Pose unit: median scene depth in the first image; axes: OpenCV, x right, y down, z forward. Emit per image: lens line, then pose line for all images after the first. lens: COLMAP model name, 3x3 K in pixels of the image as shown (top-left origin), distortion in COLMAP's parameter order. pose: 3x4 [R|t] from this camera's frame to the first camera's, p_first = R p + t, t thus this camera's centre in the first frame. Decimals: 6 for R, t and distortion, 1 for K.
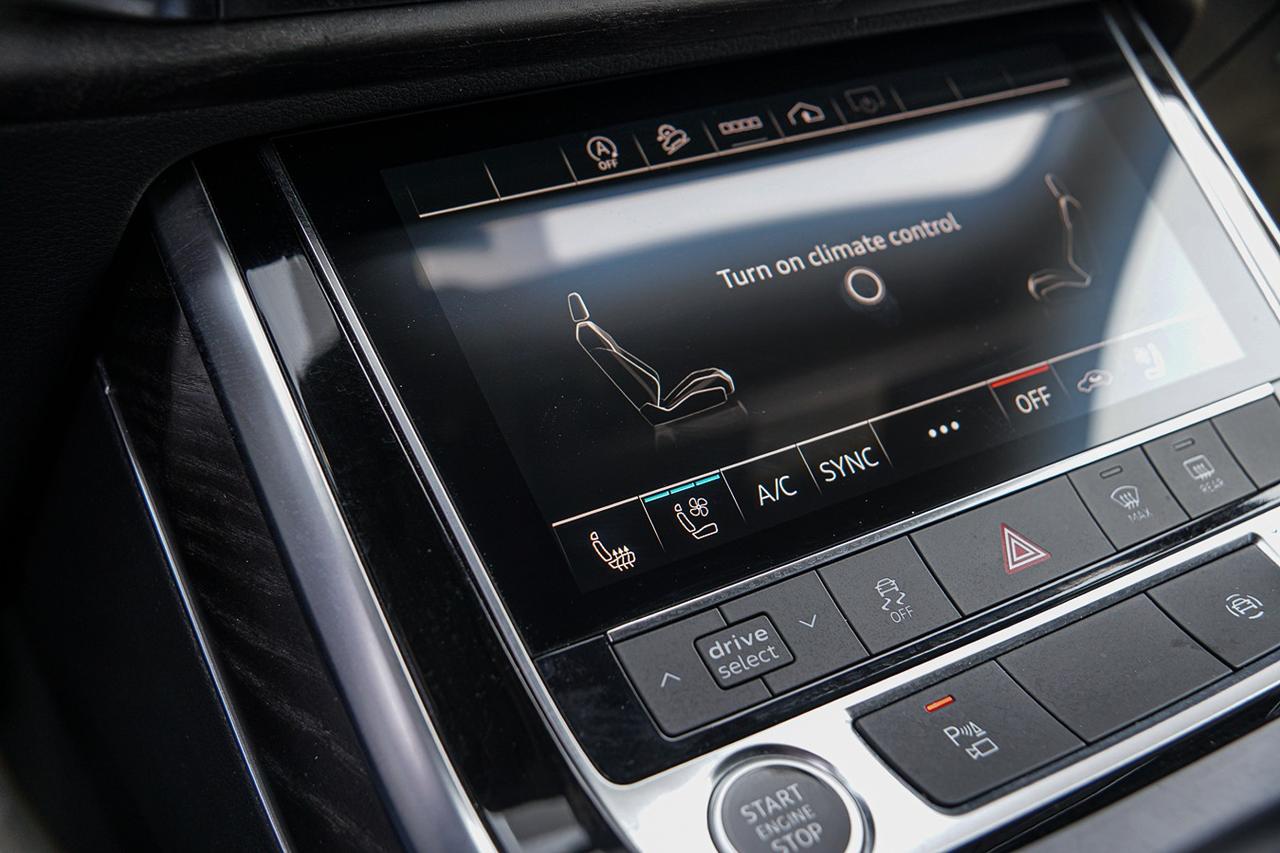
lens RADIAL K [[1262.0, 0, 641.1], [0, 1262.0, 421.0], [0, 0, 1]] dist [-0.012212, 0.000000]
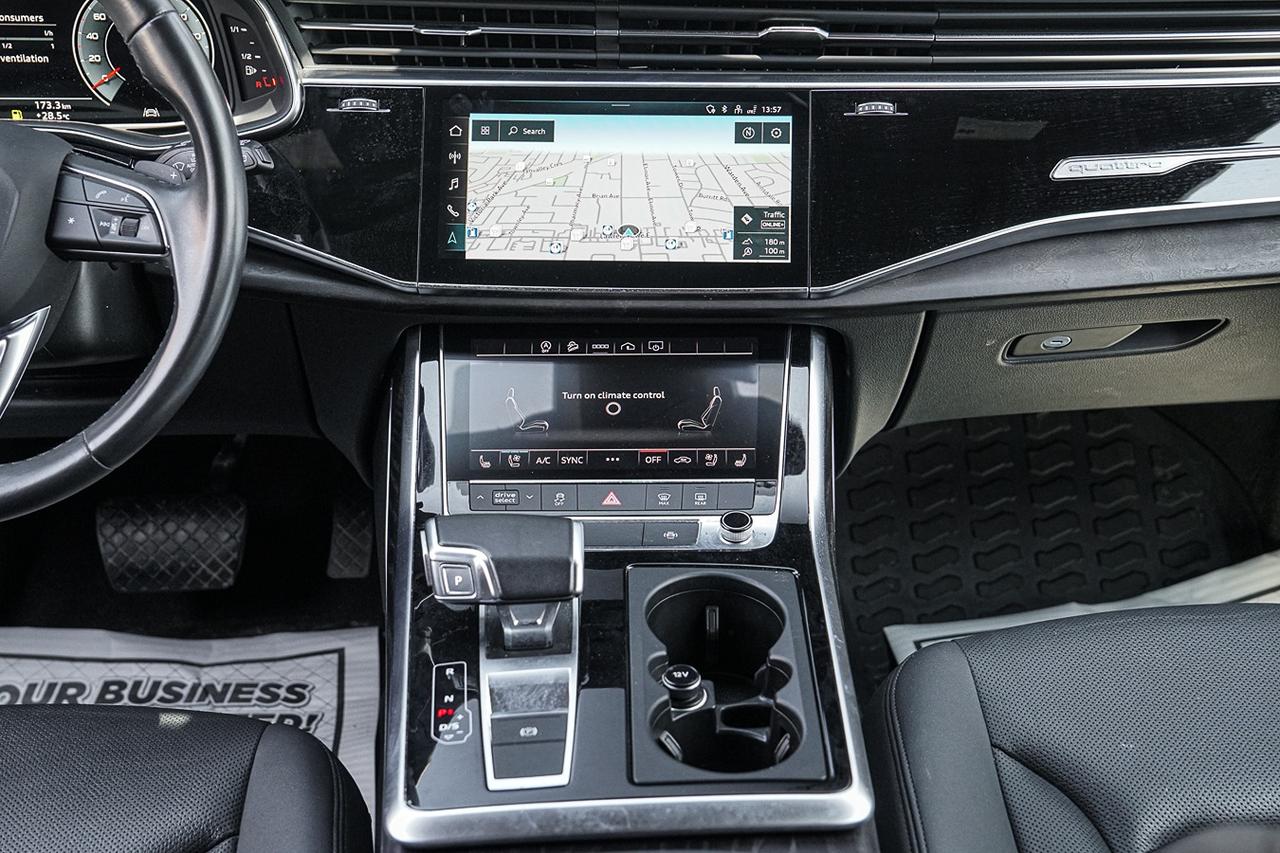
lens RADIAL K [[1874.5, 0, 630.7], [0, 1874.5, 425.0], [0, 0, 1]] dist [0.195542, 0.000000]
pose [[0.856949, 0.211146, -0.470165, 2.398302], [-0.260684, 0.964511, -0.041985, 0.105421], [0.444614, 0.158544, 0.881579, -2.954313]]
